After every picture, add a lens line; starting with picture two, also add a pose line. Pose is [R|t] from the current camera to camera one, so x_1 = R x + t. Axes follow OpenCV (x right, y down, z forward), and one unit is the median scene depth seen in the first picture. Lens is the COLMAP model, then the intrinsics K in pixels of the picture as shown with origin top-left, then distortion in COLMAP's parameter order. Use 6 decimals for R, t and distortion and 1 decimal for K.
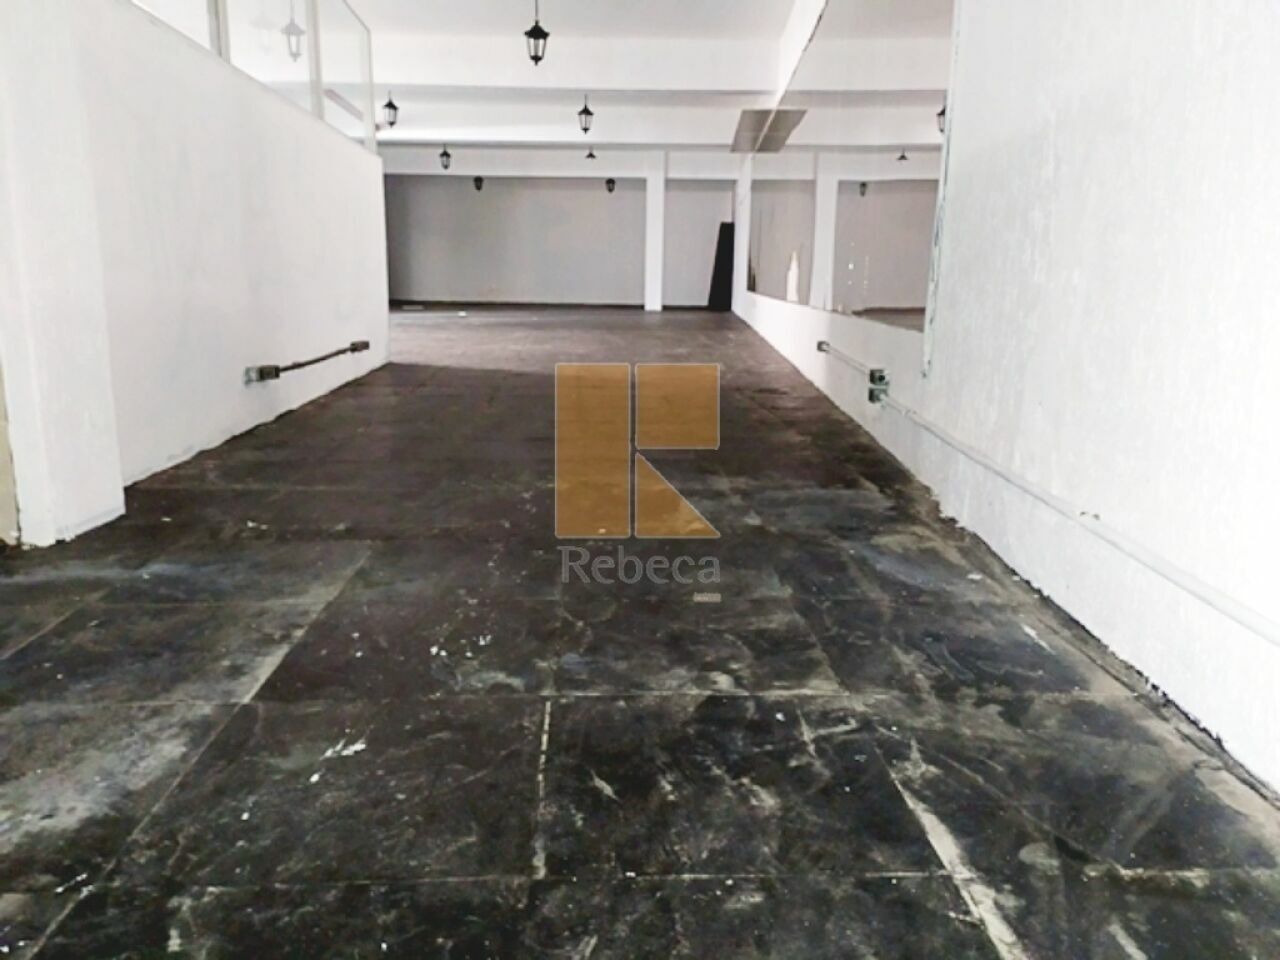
lens RADIAL K [[993.8, 0, 640.0], [0, 993.8, 480.0], [0, 0, 1]] dist [0.042304, -0.002188]
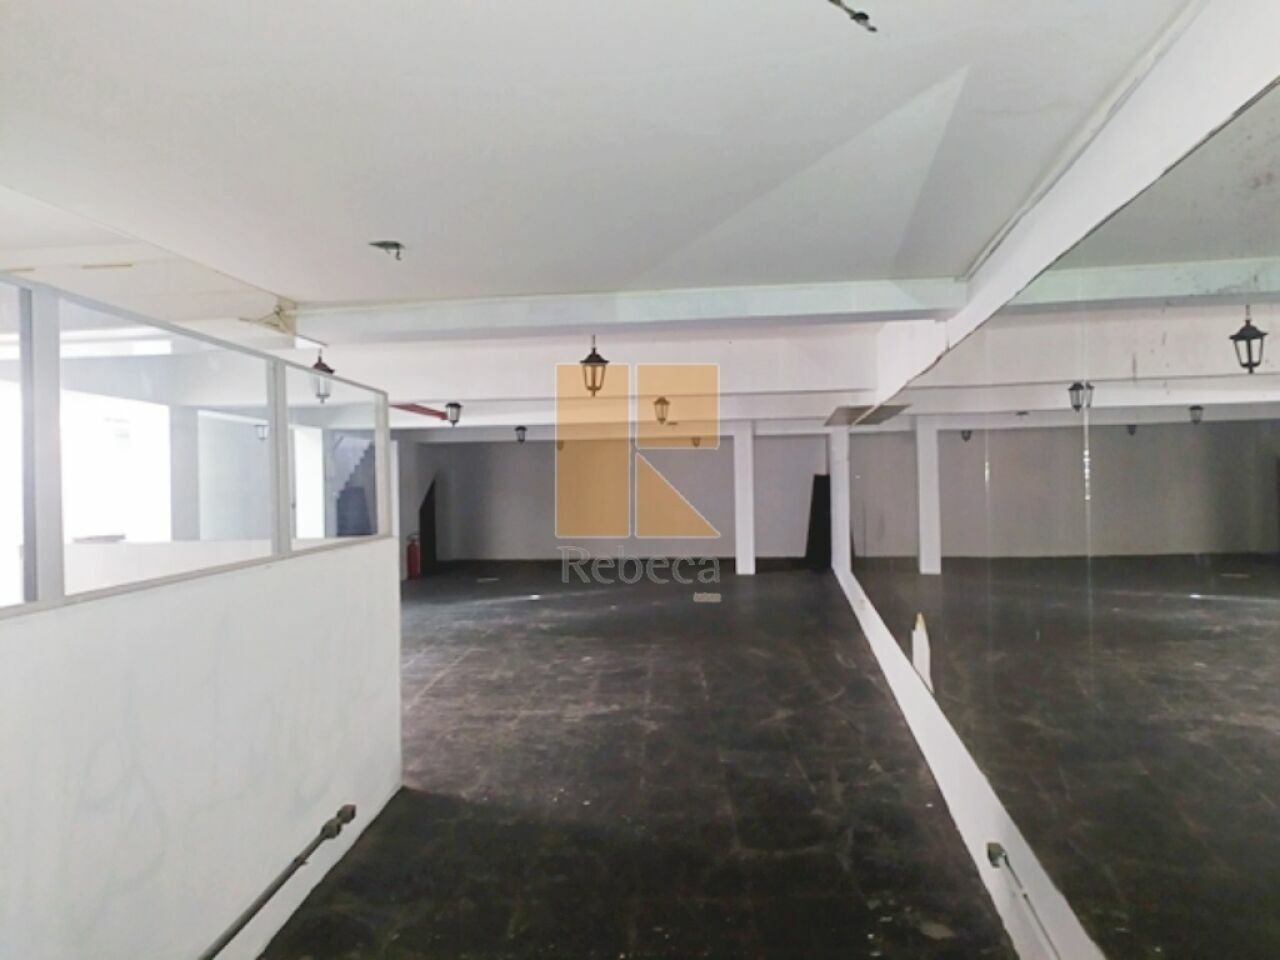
lens RADIAL K [[993.8, 0, 640.0], [0, 993.8, 480.0], [0, 0, 1]] dist [0.042304, -0.002188]
pose [[0.995016, -0.034653, -0.093499, 0.006898], [0.014767, 0.978541, -0.205523, -0.088476], [0.098614, 0.203118, 0.974176, 0.099152]]
